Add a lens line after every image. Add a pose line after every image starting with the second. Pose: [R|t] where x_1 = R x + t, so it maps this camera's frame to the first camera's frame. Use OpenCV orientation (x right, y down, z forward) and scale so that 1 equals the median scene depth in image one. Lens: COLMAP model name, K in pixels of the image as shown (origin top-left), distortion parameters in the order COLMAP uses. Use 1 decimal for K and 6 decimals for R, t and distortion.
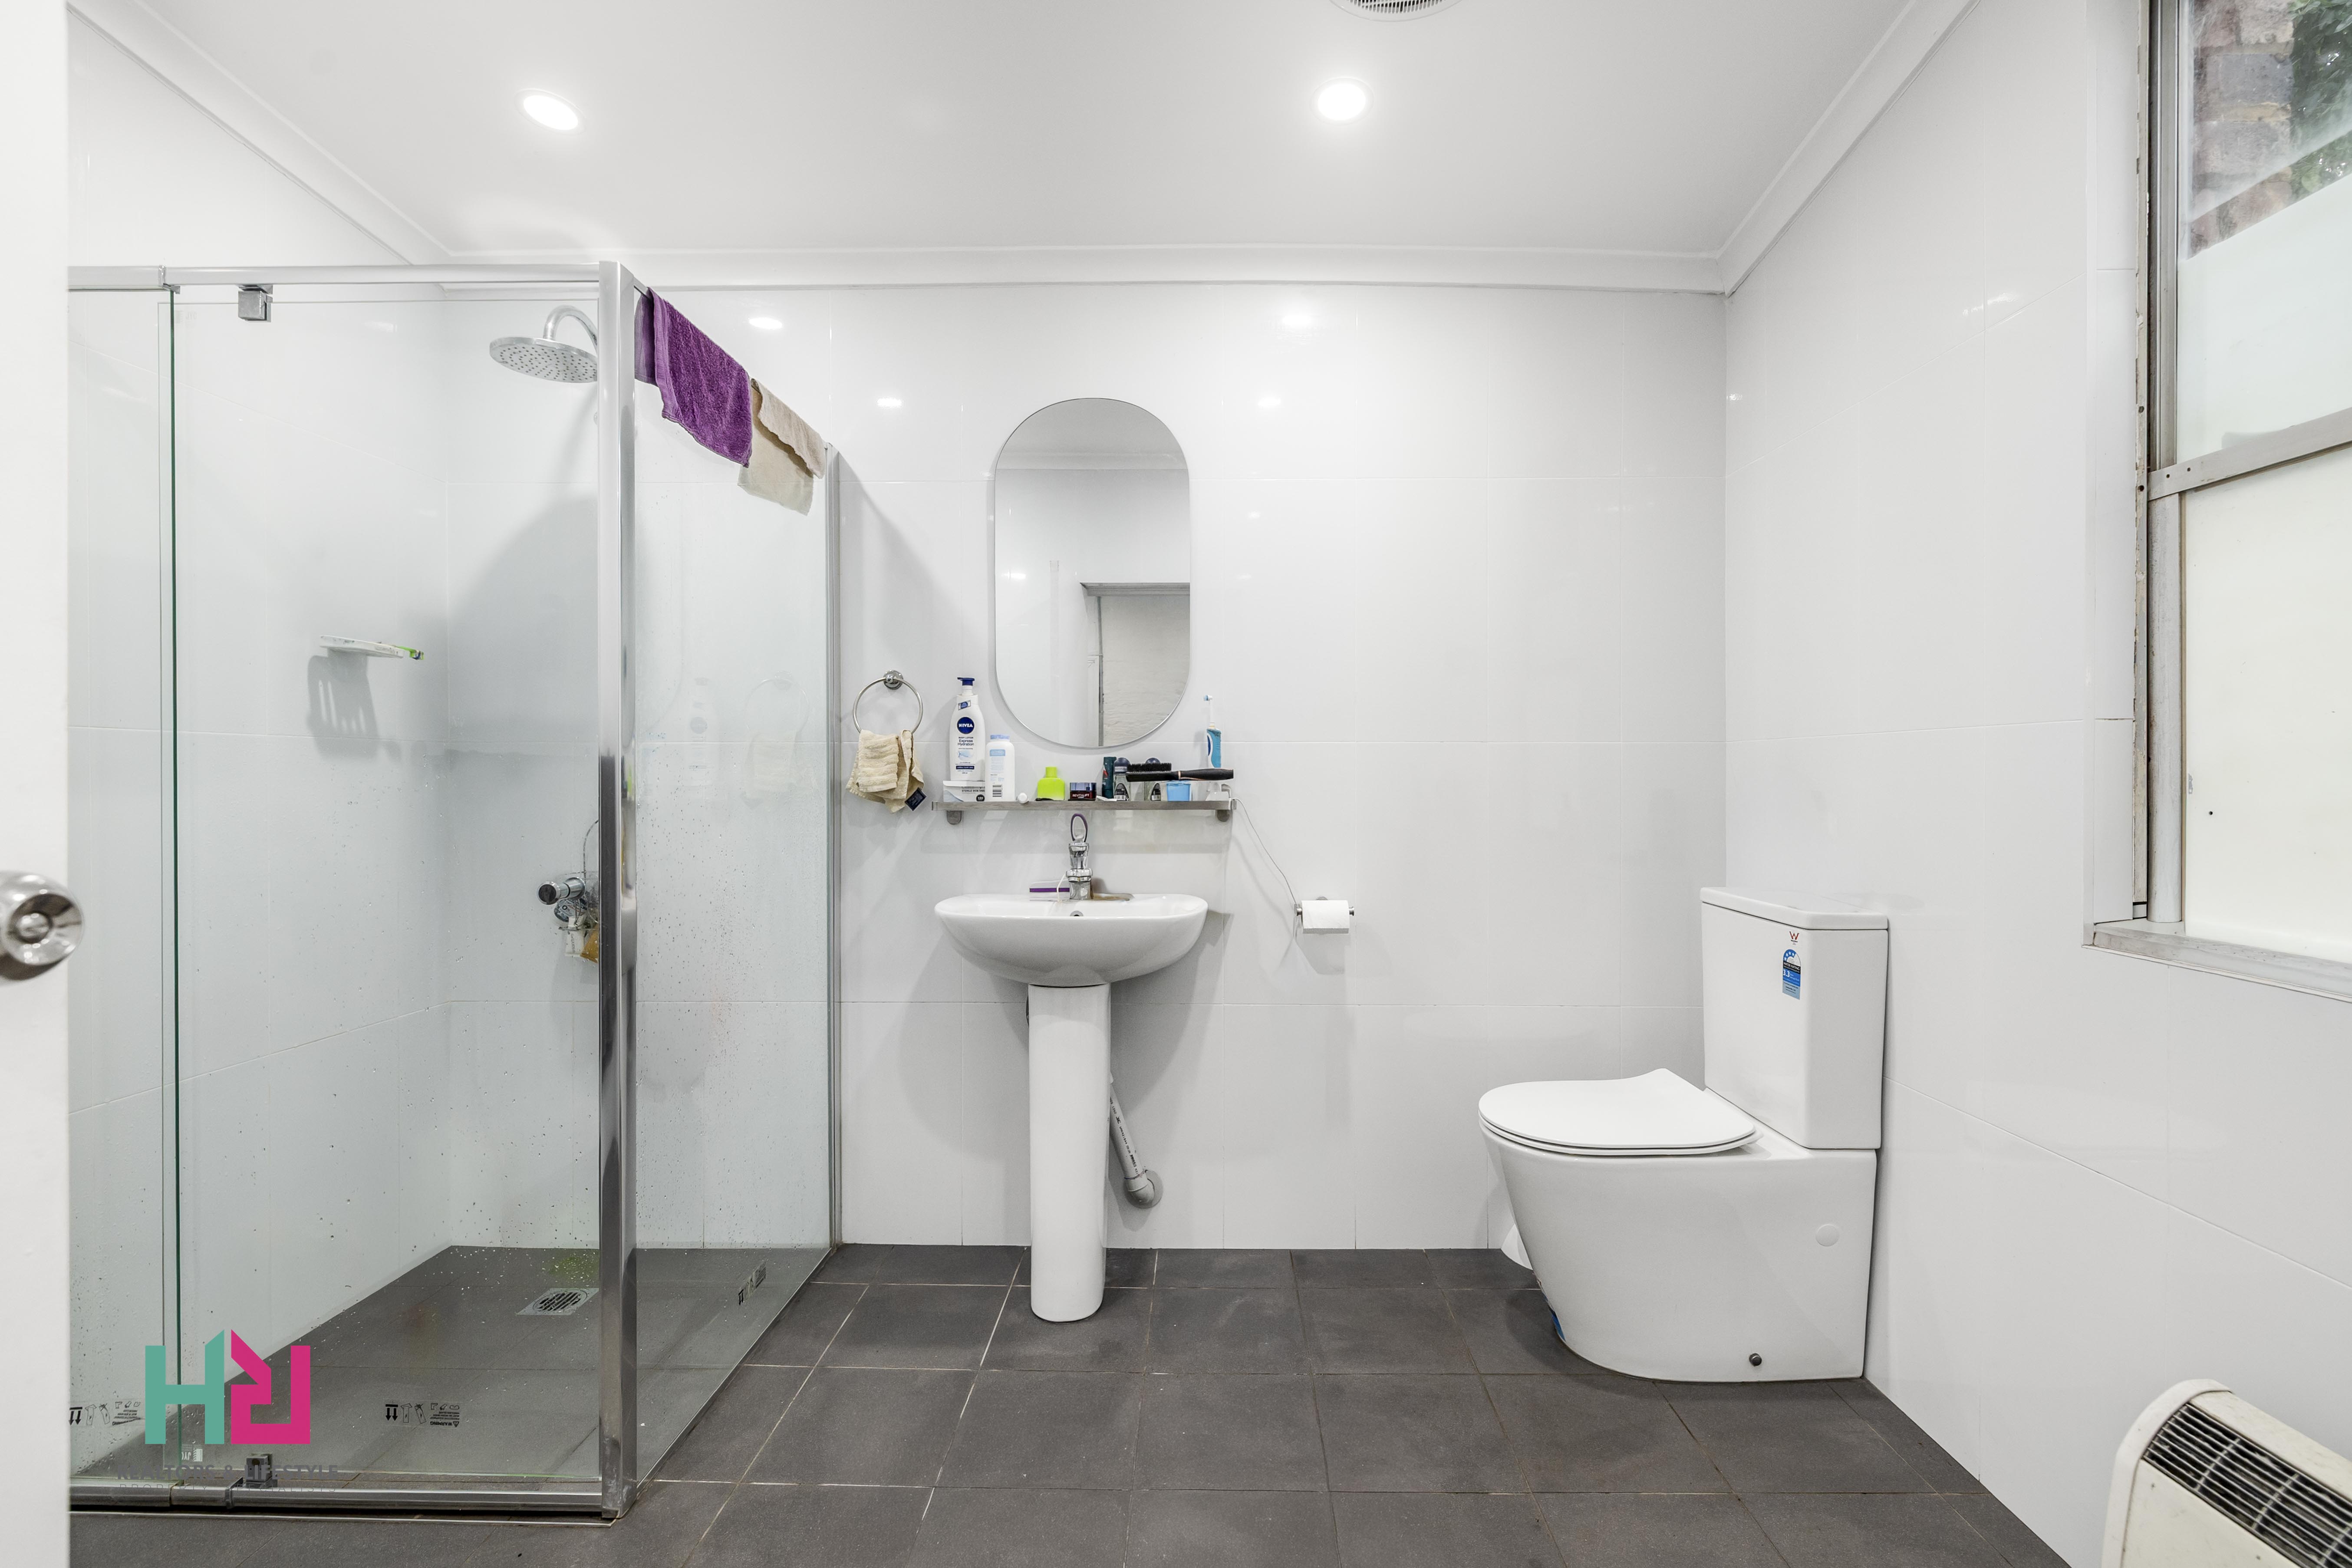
lens RADIAL K [[1018.1, 0, 1179.0], [0, 1018.1, 792.2], [0, 0, 1]] dist [0.003912, 0.000333]
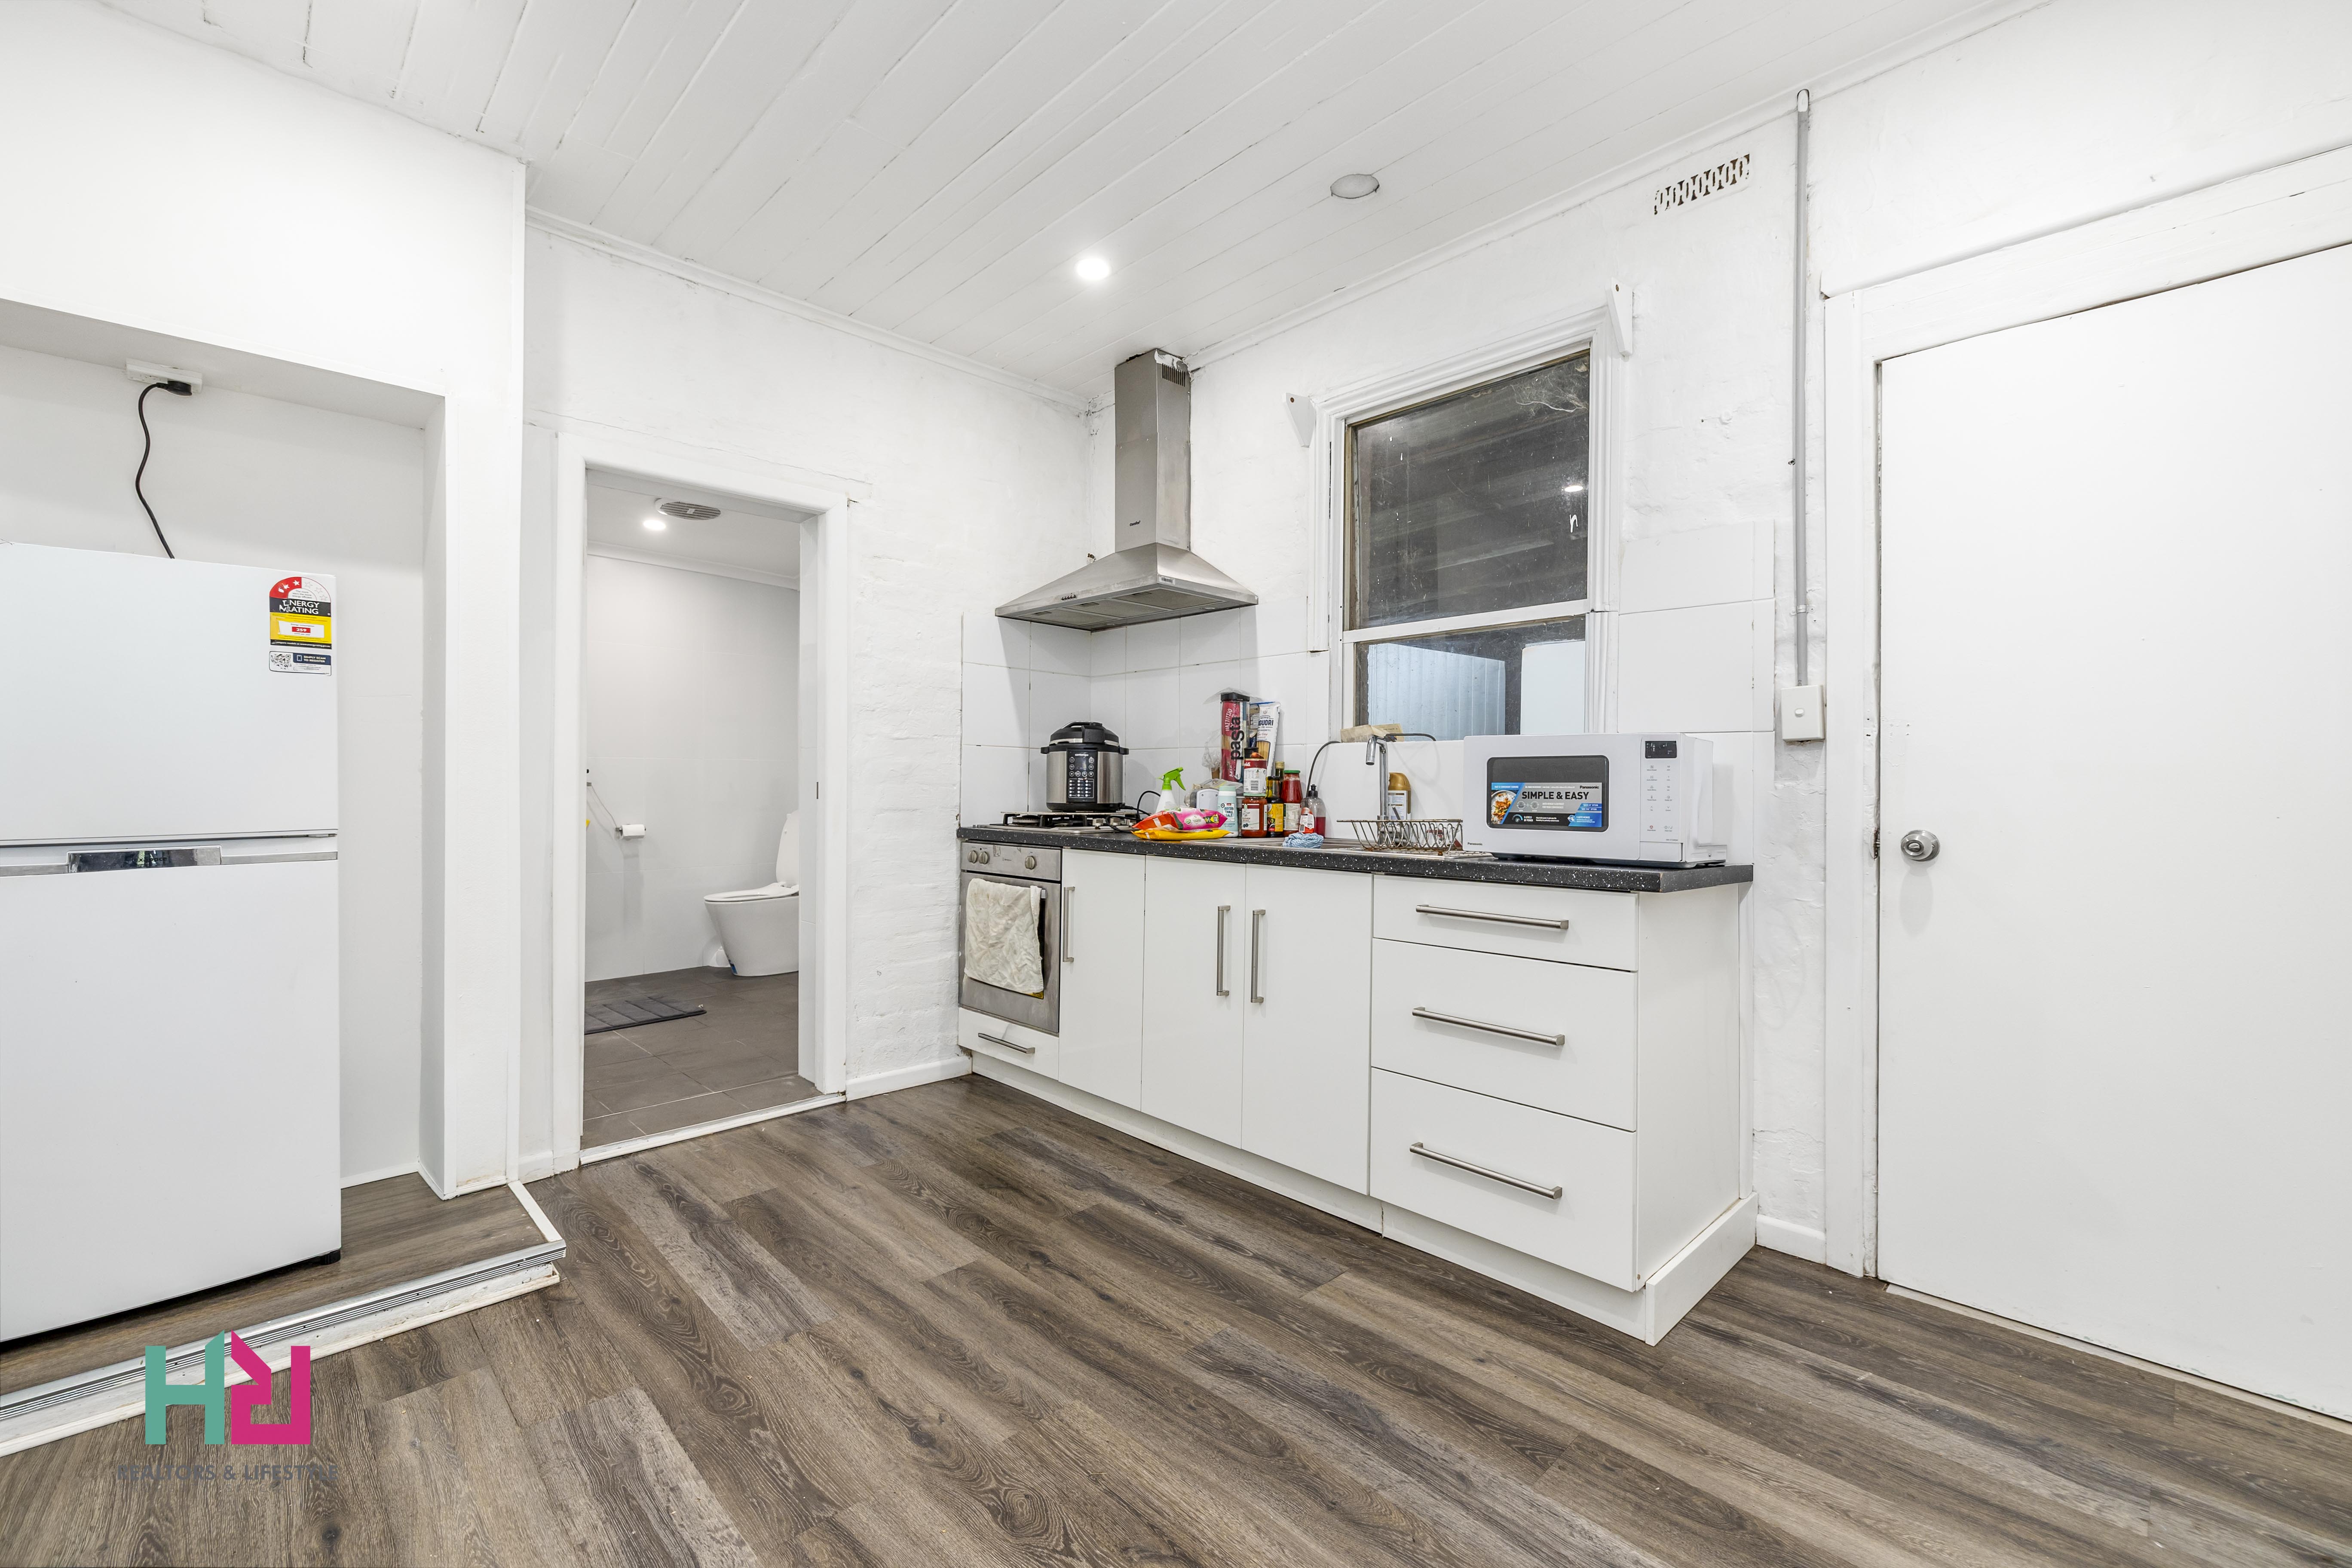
lens RADIAL K [[1018.1, 0, 1179.8], [0, 1018.1, 794.9], [0, 0, 1]] dist [0.003912, 0.000333]
pose [[0.714543, -0.000941, 0.699591, -0.602143], [0.000956, 0.999999, 0.000369, 0.036799], [-0.699591, 0.000405, 0.714543, -1.574775]]
